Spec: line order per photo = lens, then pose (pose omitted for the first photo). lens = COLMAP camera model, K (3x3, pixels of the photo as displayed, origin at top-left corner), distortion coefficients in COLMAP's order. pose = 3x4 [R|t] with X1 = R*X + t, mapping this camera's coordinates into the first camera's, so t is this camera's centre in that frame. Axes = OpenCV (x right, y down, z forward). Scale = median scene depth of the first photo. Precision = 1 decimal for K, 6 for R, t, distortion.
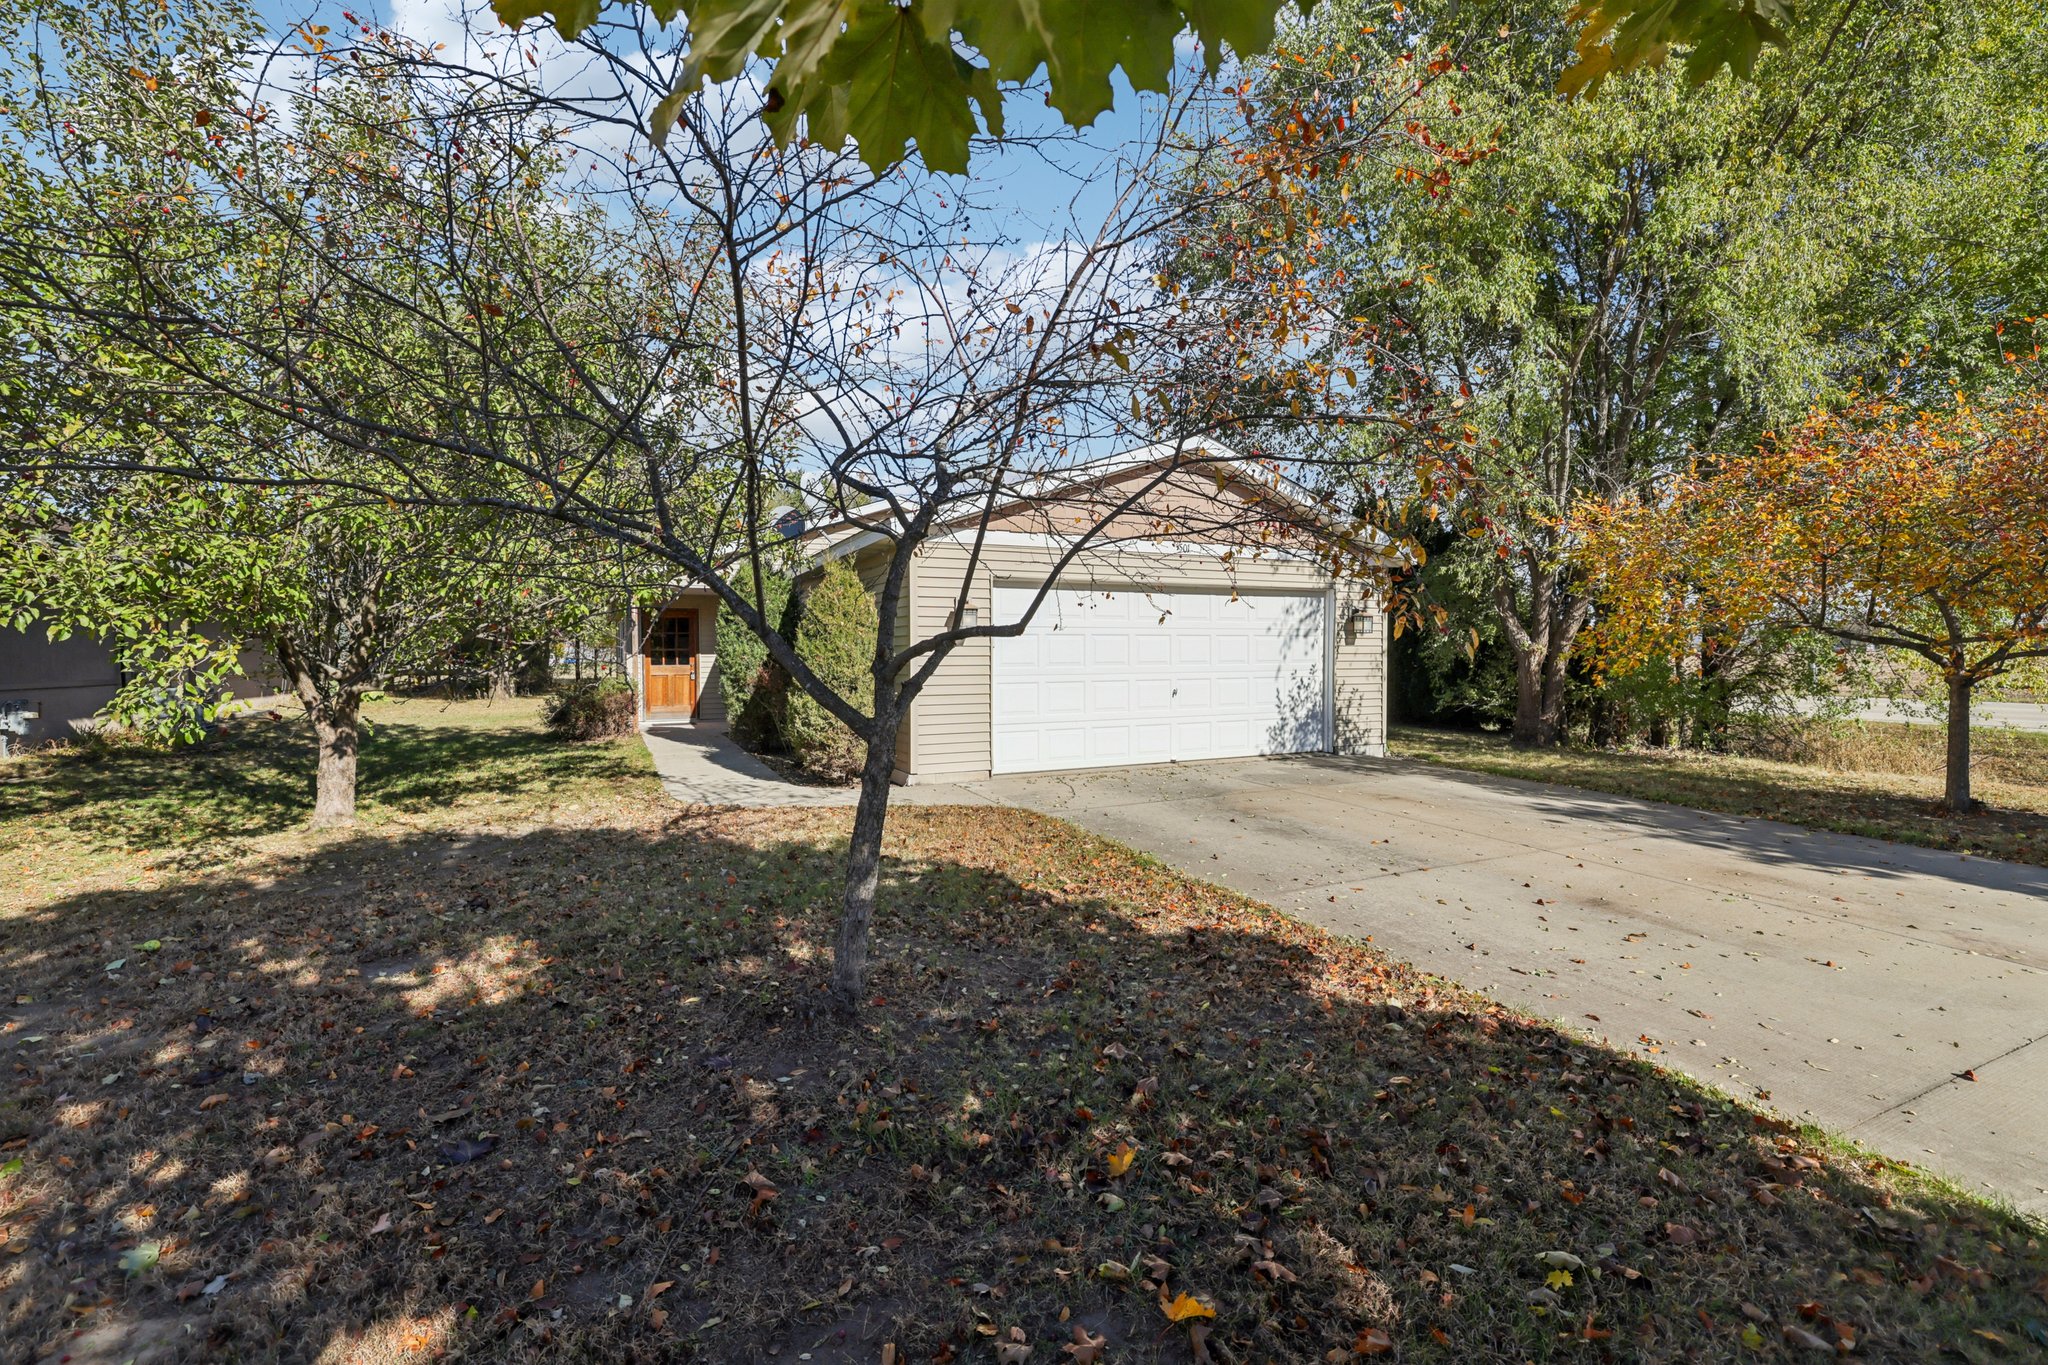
lens RADIAL K [[879.5, 0, 1024.7], [0, 879.5, 682.2], [0, 0, 1]] dist [-0.000164, -0.000009]
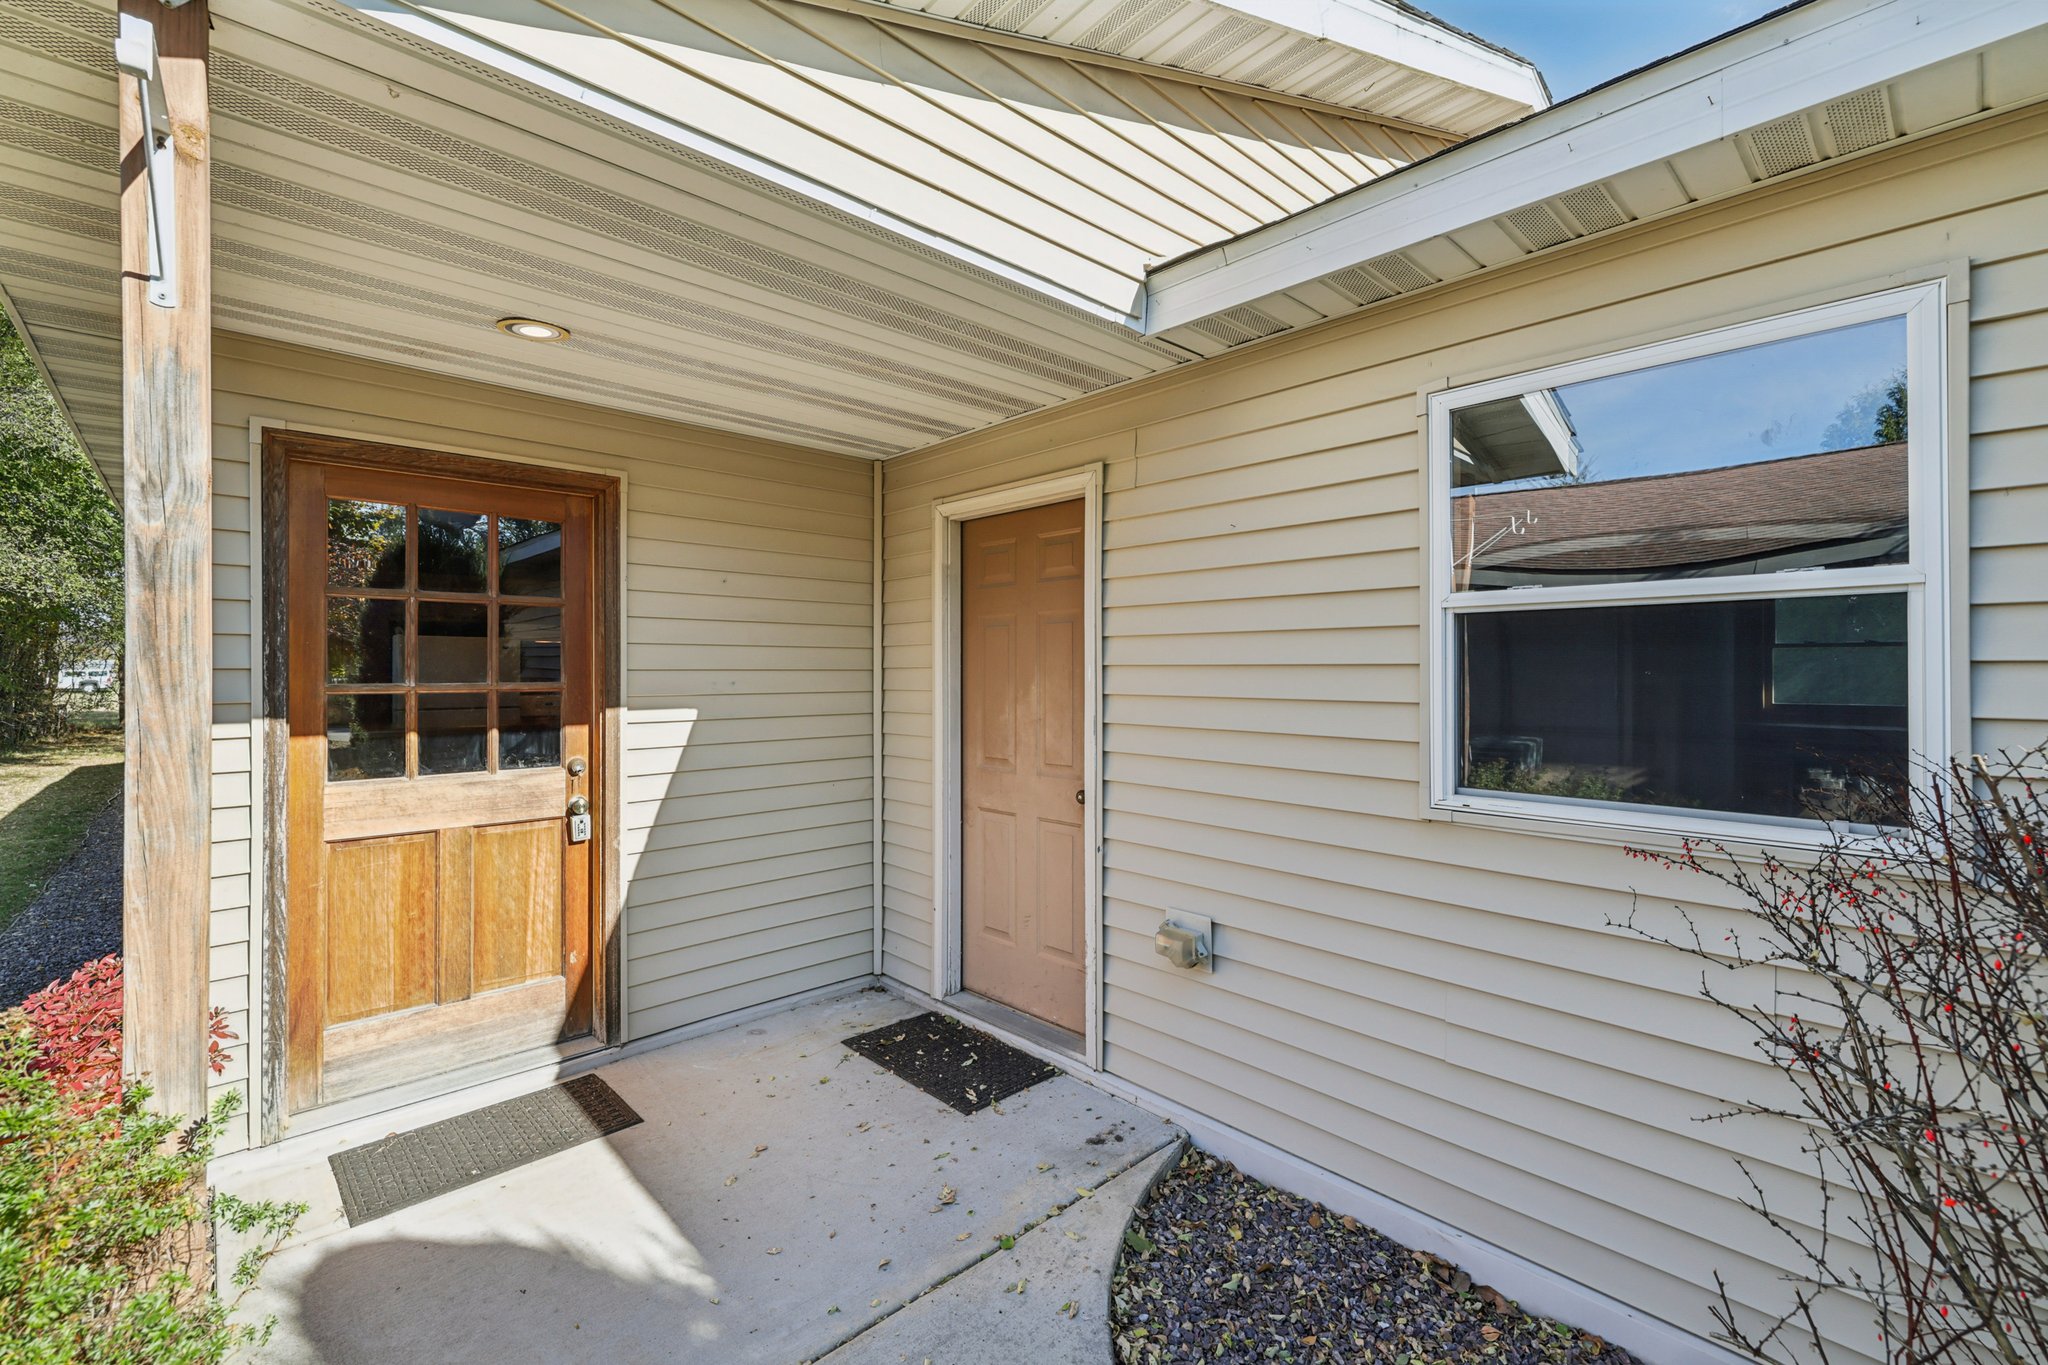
lens RADIAL K [[879.5, 0, 1024.5], [0, 879.5, 674.7], [0, 0, 1]] dist [-0.000164, -0.000009]
pose [[0.950198, -0.001371, 0.311644, -0.279109], [0.008405, 0.999739, -0.021231, -0.027777], [-0.311534, 0.022793, 0.949962, 0.638637]]
